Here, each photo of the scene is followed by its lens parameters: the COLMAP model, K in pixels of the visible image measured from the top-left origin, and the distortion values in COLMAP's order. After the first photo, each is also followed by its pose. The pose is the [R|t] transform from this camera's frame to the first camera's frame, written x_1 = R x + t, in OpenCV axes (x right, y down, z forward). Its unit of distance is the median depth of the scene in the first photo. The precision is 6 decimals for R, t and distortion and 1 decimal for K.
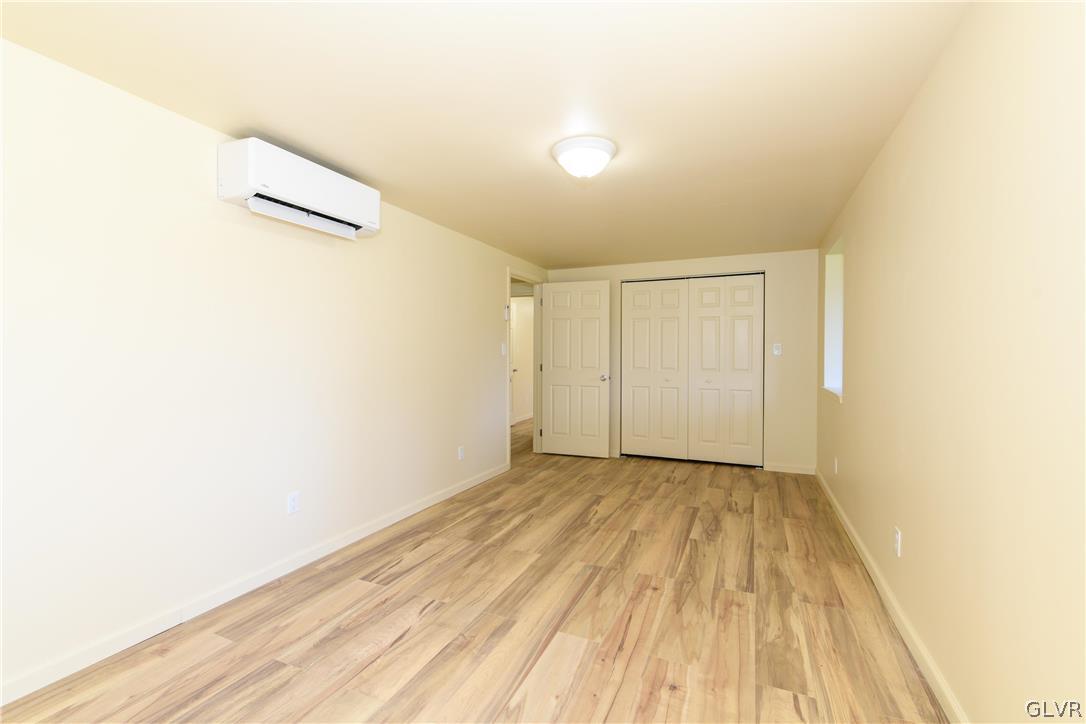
lens RADIAL K [[462.8, 0, 543.9], [0, 462.8, 358.2], [0, 0, 1]] dist [-0.000939, -0.000023]
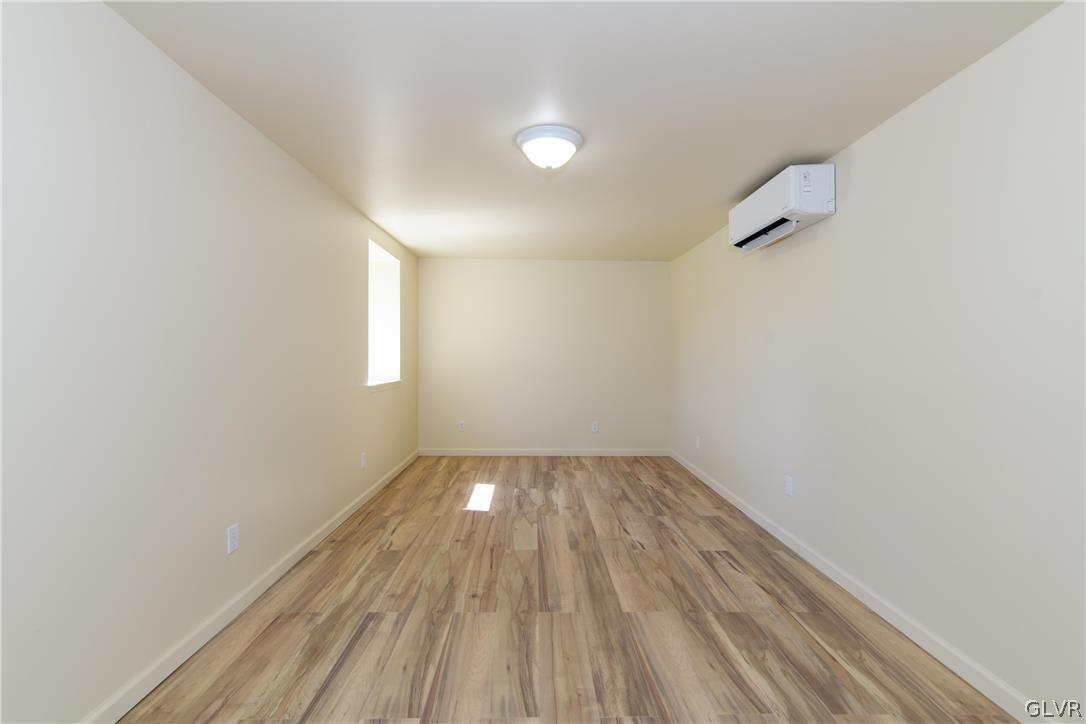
lens RADIAL K [[462.8, 0, 543.9], [0, 462.8, 358.2], [0, 0, 1]] dist [-0.000939, -0.000023]
pose [[-0.902461, -0.003726, -0.430755, 0.519075], [-0.010661, 0.999850, 0.013687, -0.006726], [0.430639, 0.016944, -0.902365, 1.896490]]
